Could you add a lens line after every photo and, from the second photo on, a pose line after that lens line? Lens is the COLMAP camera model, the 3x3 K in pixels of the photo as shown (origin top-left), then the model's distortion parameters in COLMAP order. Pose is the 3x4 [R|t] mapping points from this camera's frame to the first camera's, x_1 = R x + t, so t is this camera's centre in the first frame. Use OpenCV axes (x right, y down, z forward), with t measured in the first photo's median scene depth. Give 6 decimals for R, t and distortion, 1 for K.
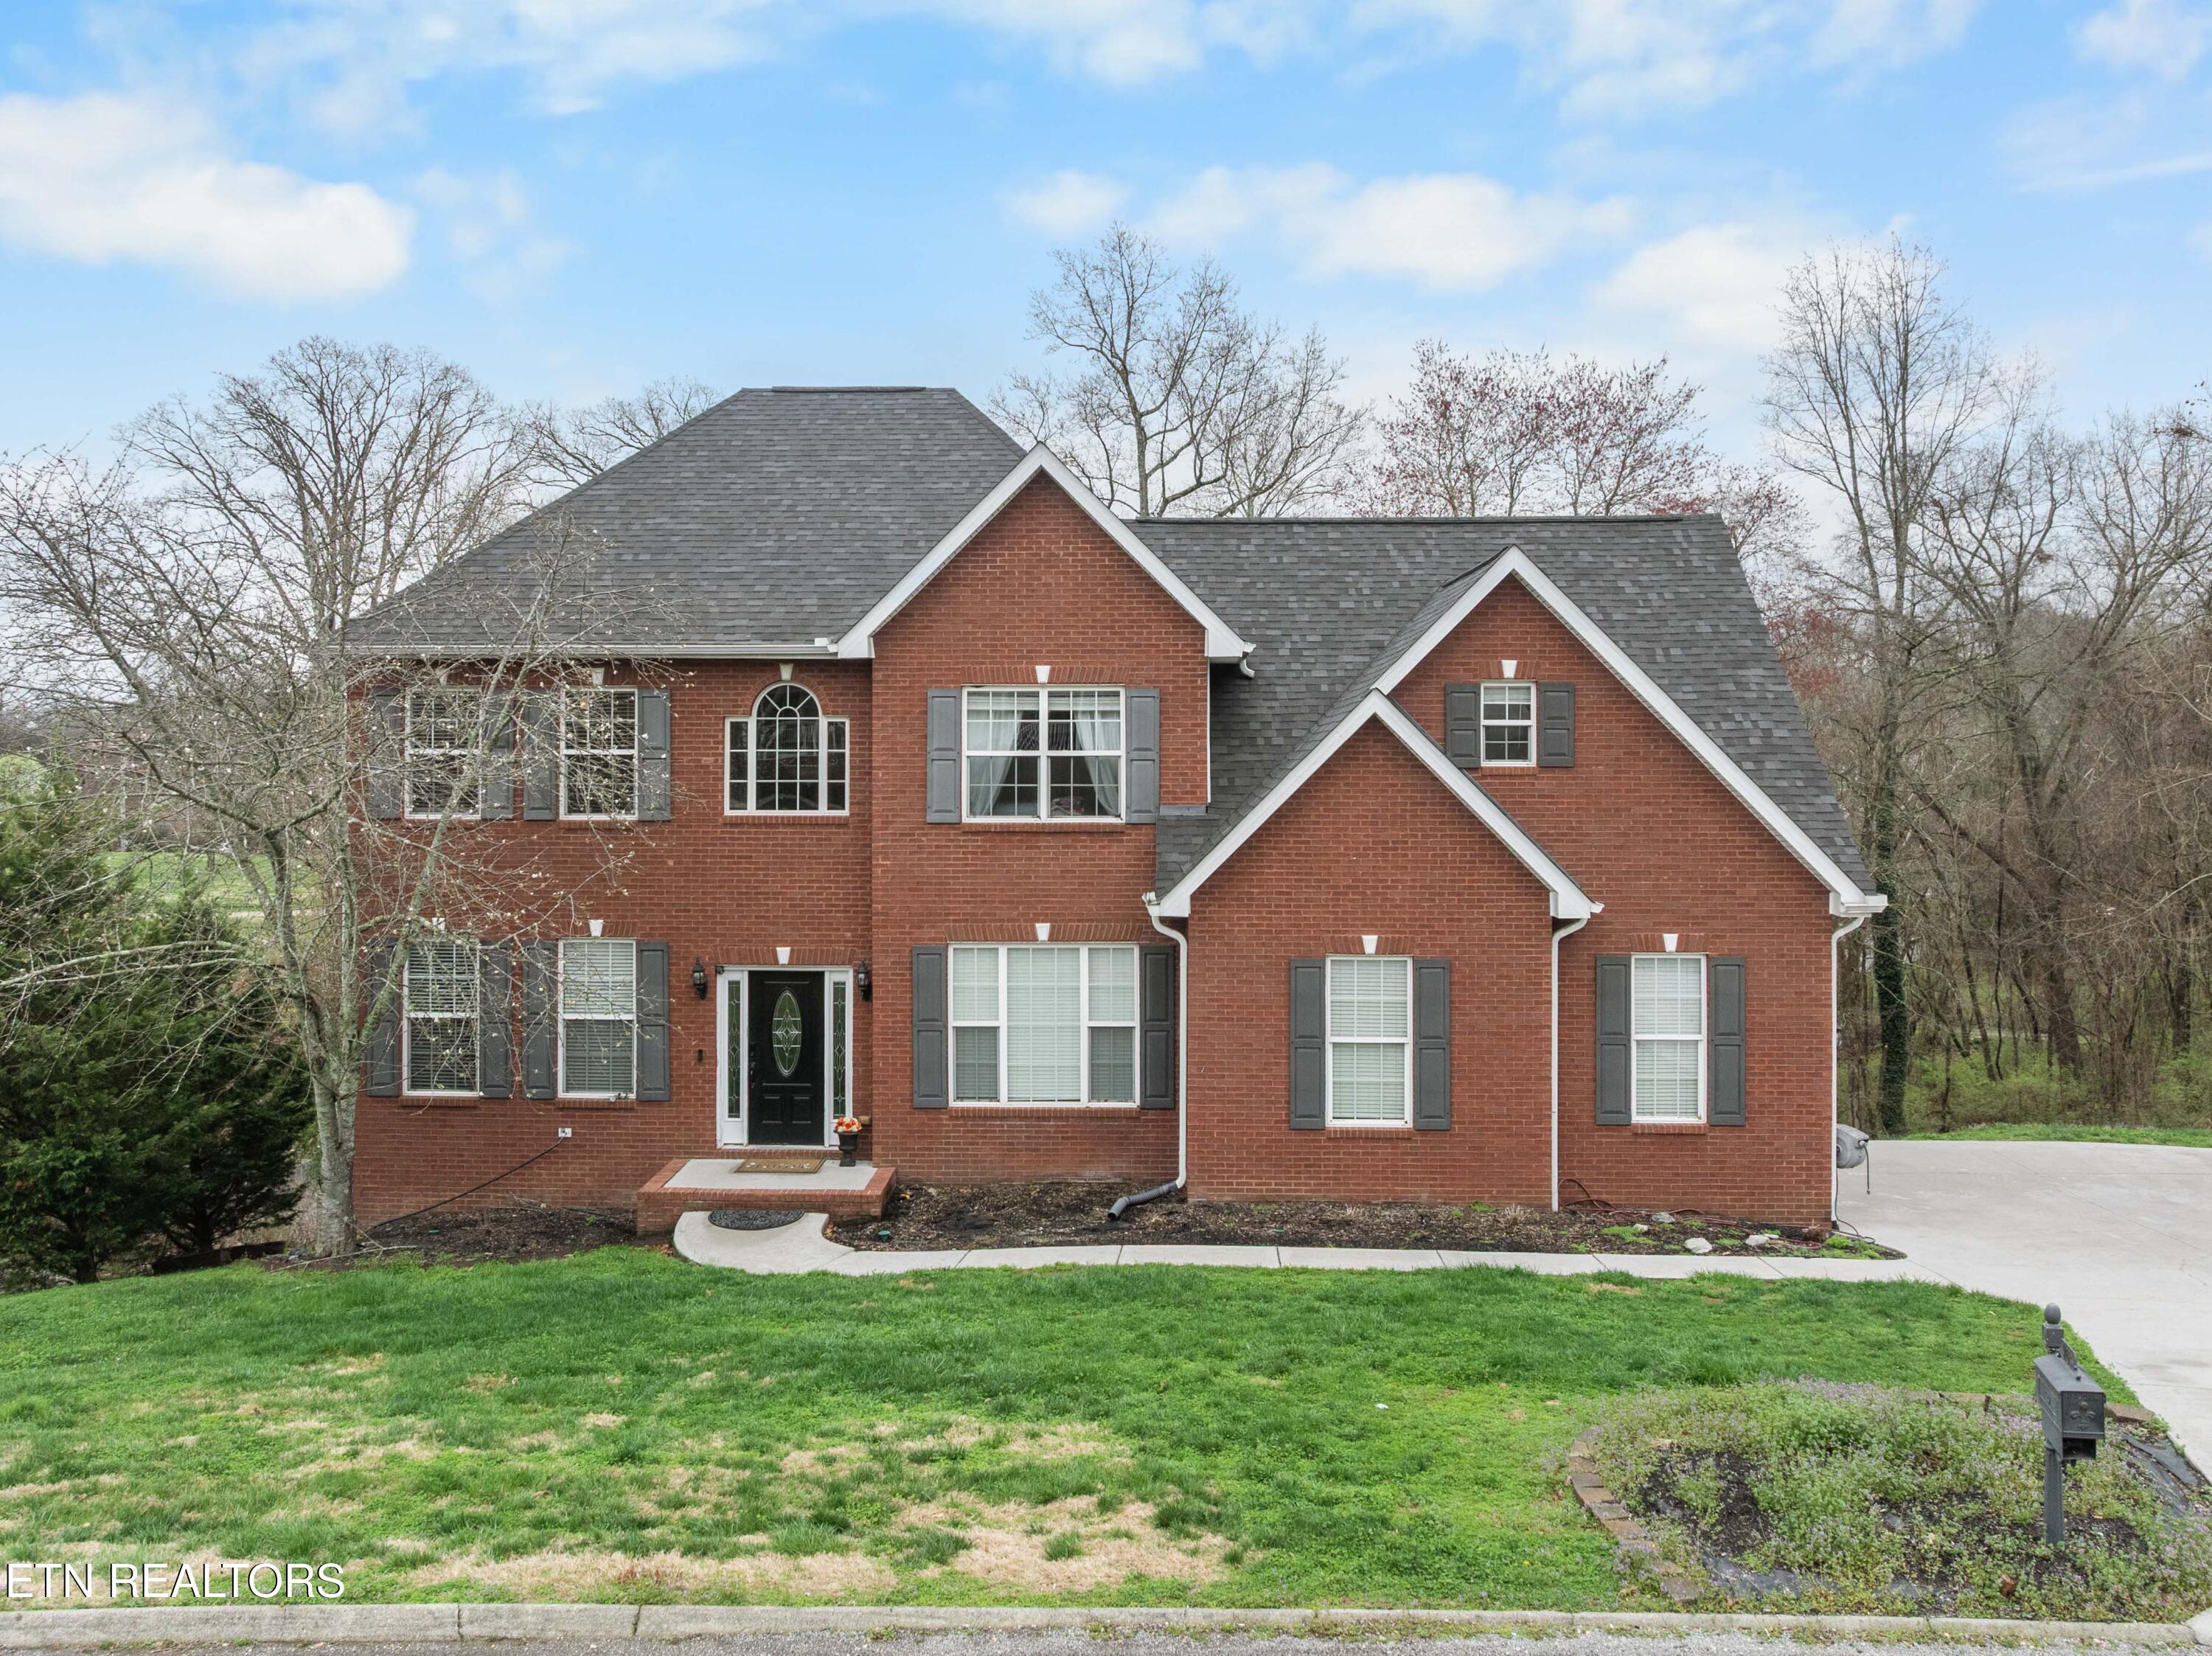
lens RADIAL K [[1956.4, 0, 1066.0], [0, 1956.4, 628.0], [0, 0, 1]] dist [-0.030051, -0.008394]
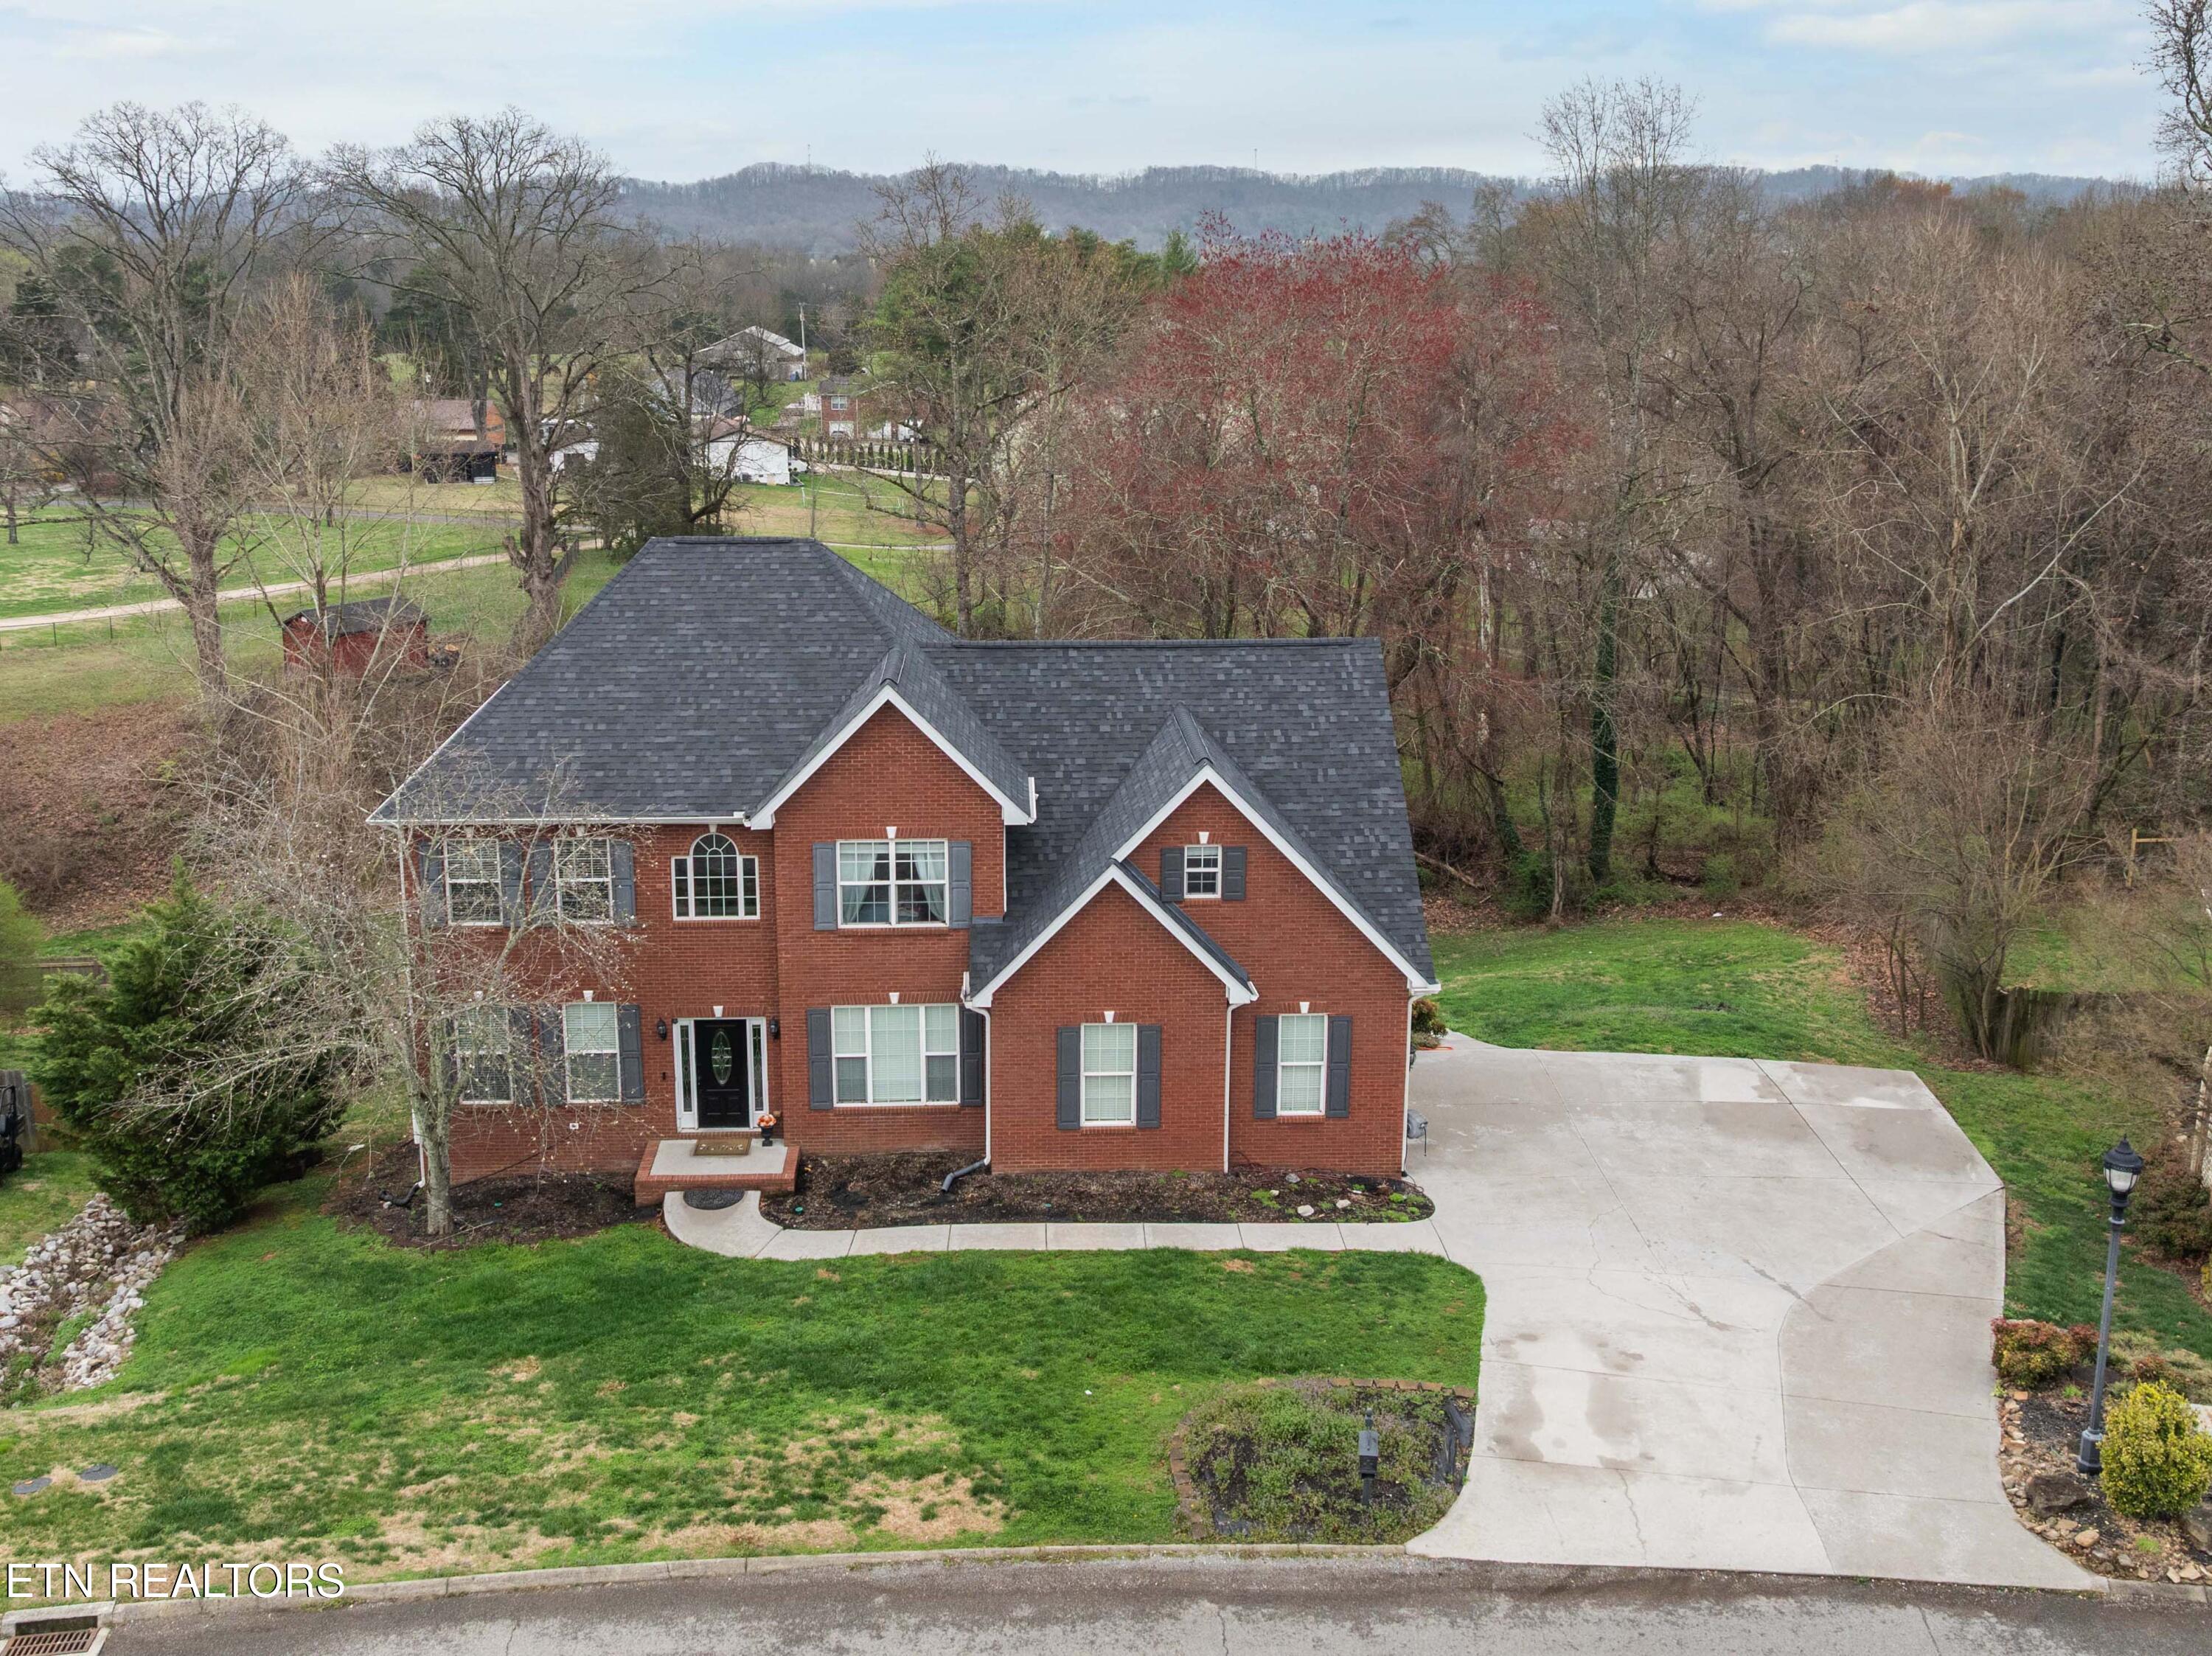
lens RADIAL K [[2173.1, 0, 1024.9], [0, 2173.1, 582.1], [0, 0, 1]] dist [-0.028788, -0.028228]
pose [[0.997525, -0.017621, 0.068062, -0.022422], [0.001999, 0.974801, 0.223067, -0.598094], [-0.070277, -0.222379, 0.972424, -0.626798]]
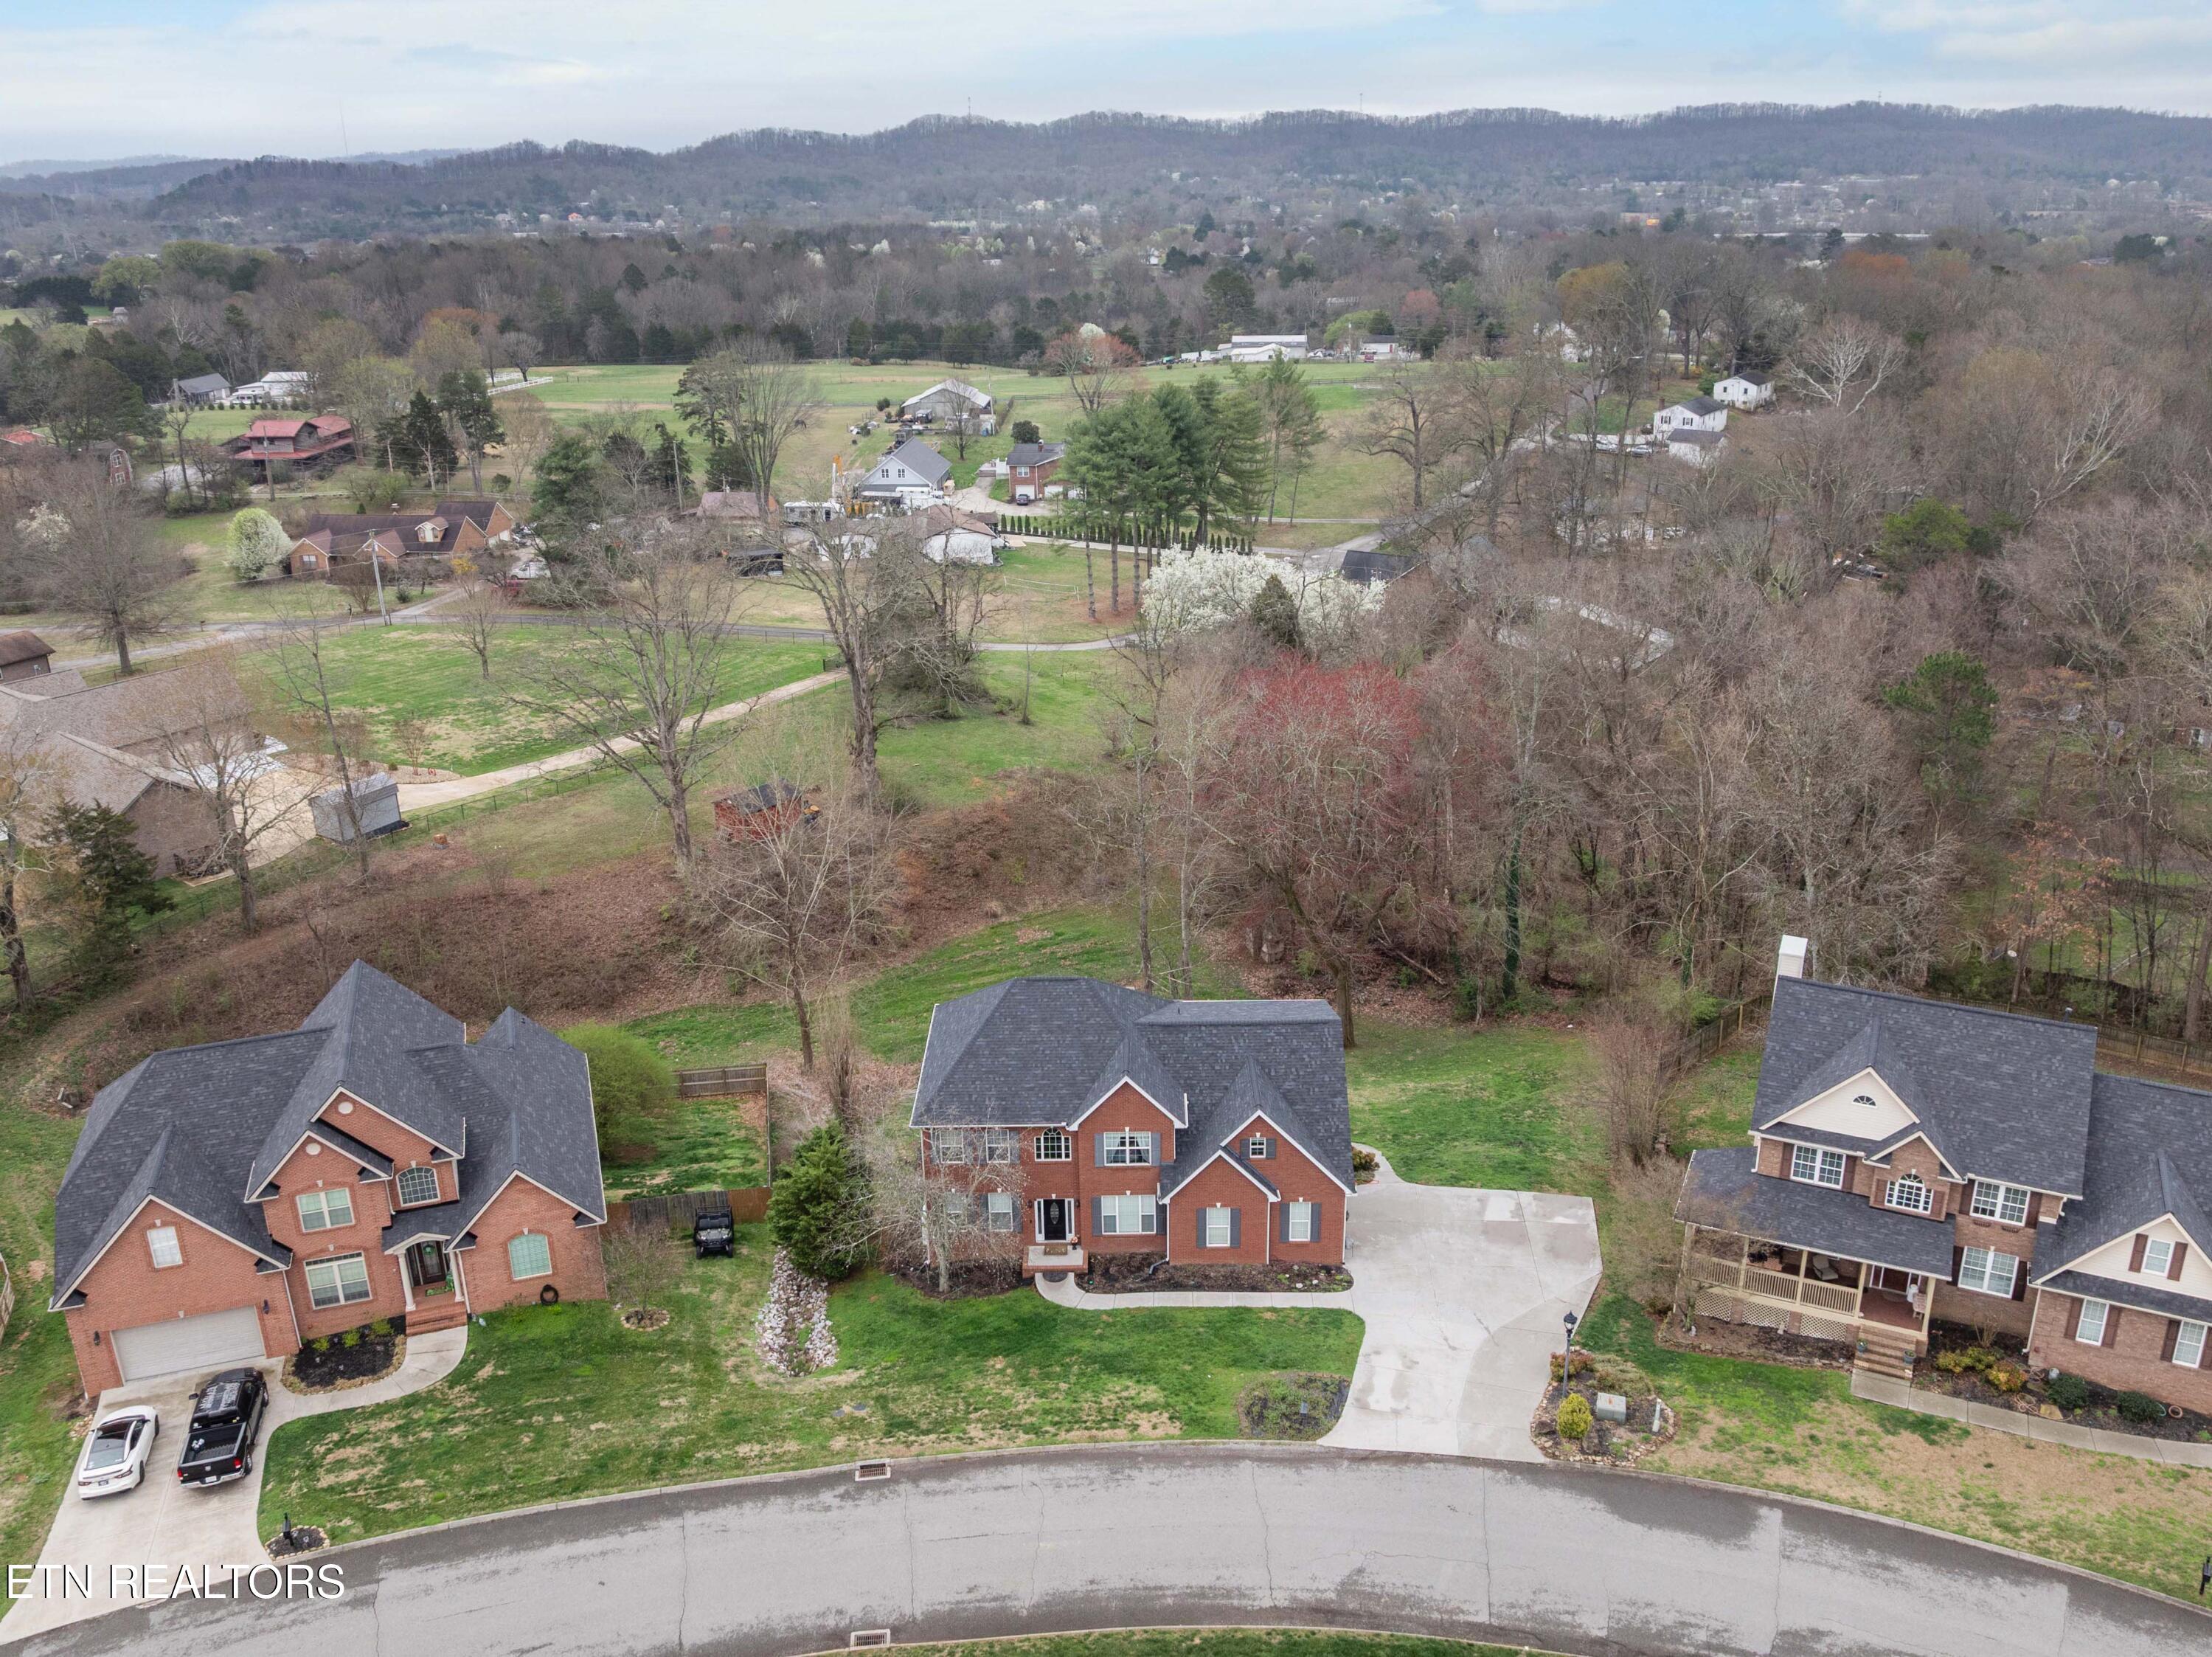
lens RADIAL K [[1956.7, 0, 1066.0], [0, 1956.7, 628.5], [0, 0, 1]] dist [-0.030051, -0.008394]
pose [[0.999338, -0.031572, 0.018055, -0.178665], [0.023981, 0.945225, 0.325539, -2.248940], [-0.027344, -0.324890, 0.945356, -2.302449]]
